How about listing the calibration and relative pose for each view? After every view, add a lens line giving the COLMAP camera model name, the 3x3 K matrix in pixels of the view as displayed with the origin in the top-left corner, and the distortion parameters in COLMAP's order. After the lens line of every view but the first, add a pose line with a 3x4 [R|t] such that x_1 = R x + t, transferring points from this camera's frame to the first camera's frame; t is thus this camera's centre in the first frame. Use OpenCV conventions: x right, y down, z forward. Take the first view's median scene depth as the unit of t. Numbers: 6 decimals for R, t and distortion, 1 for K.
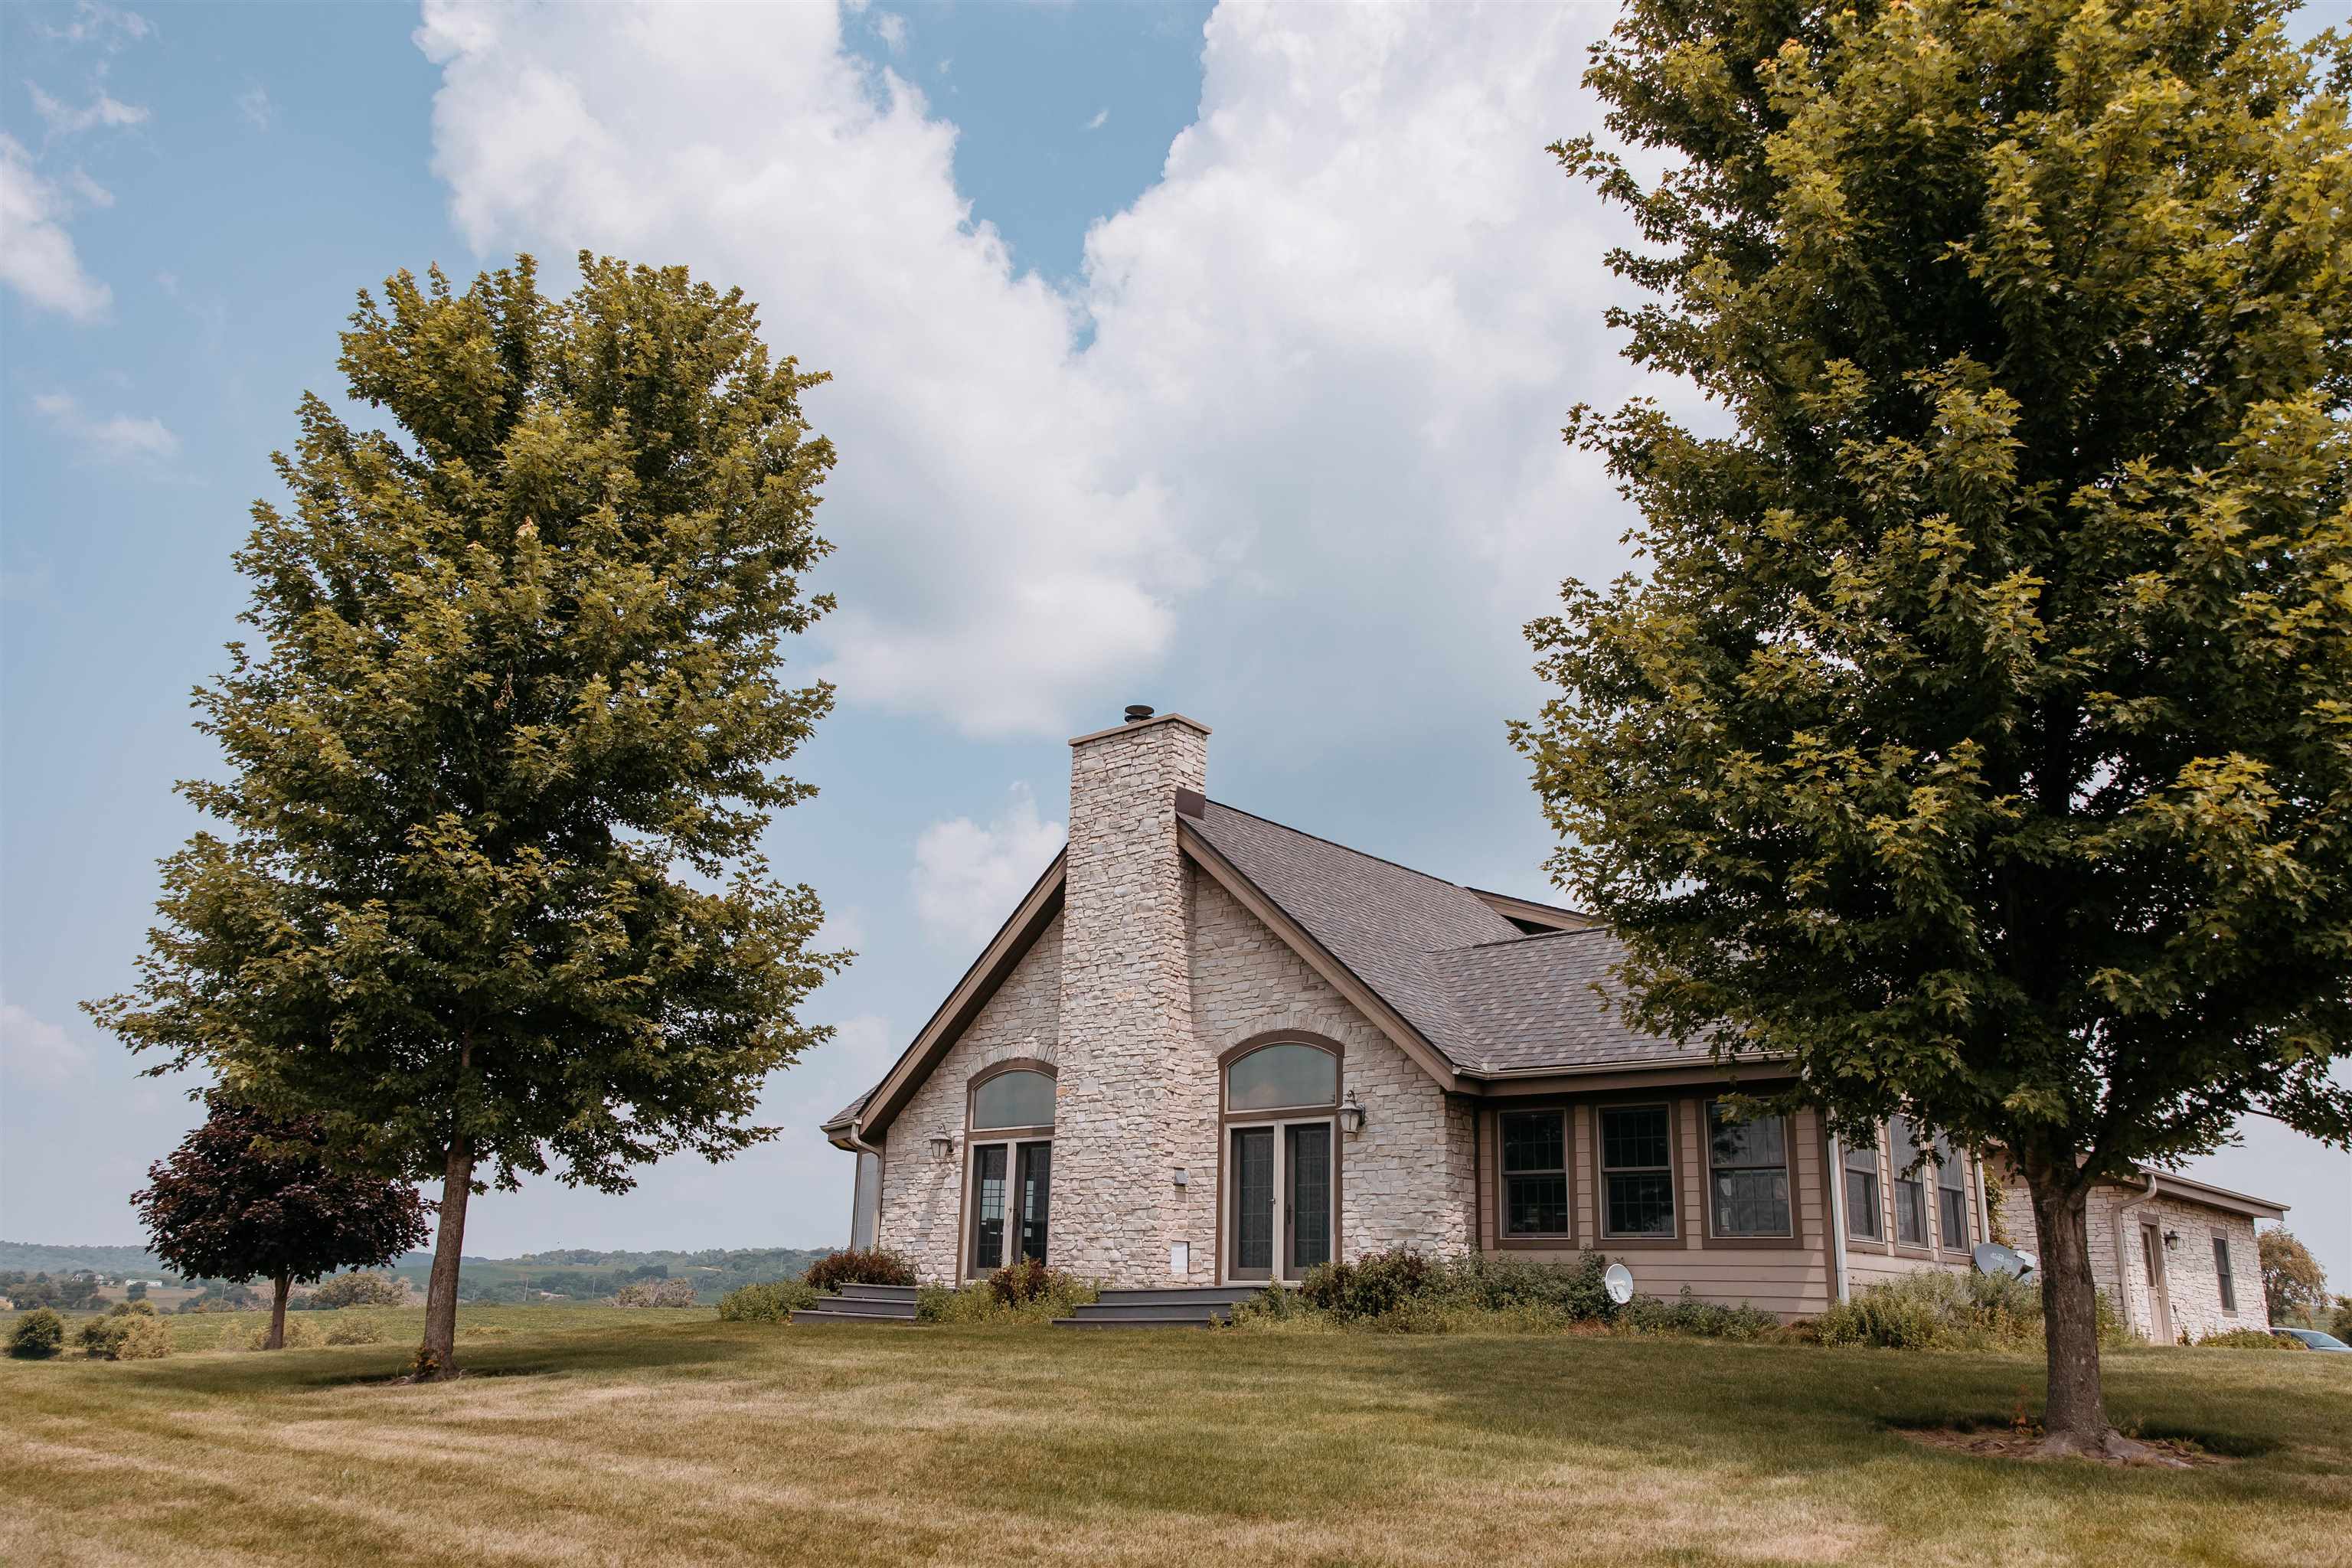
lens RADIAL K [[1850.1, 0, 1176.0], [0, 1850.1, 784.0], [0, 0, 1]] dist [0.006851, -0.000012]
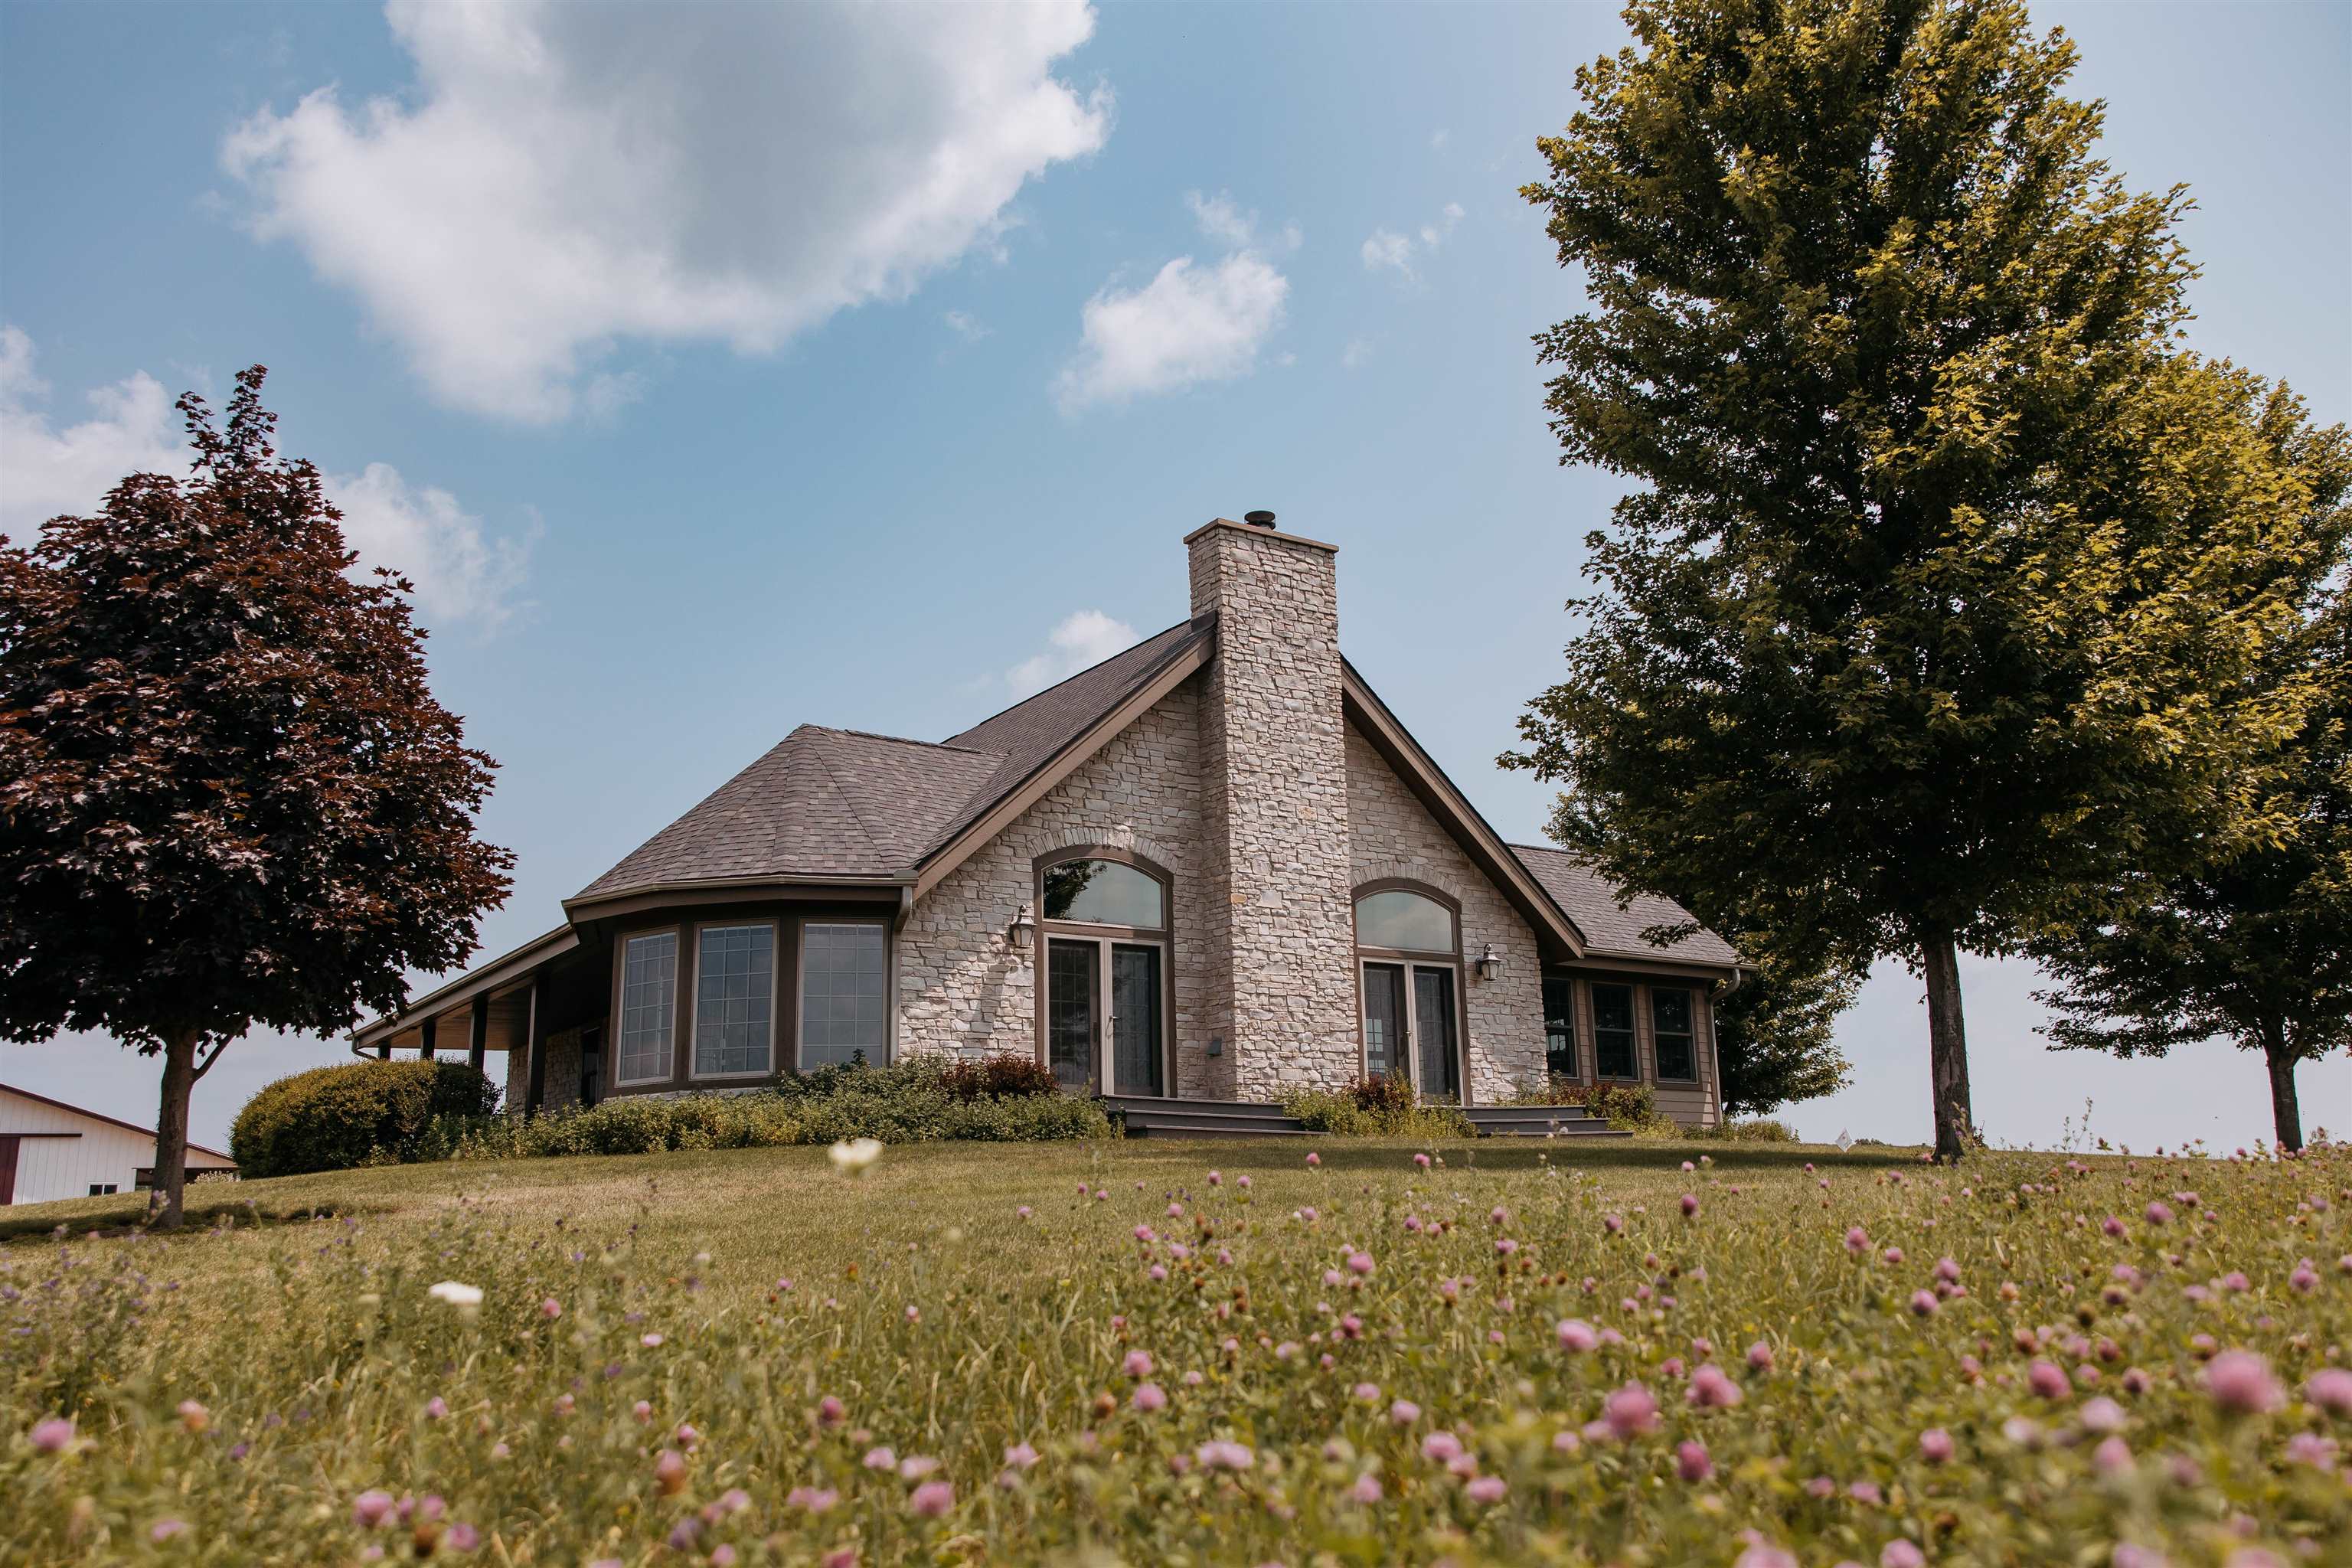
lens RADIAL K [[1850.1, 0, 1176.0], [0, 1850.1, 784.0], [0, 0, 1]] dist [0.006851, -0.000012]
pose [[0.258401, 0.195687, 0.946010, -0.995370], [-0.244459, 0.960641, -0.131939, 0.251441], [-0.934595, -0.197168, 0.296069, 0.803457]]
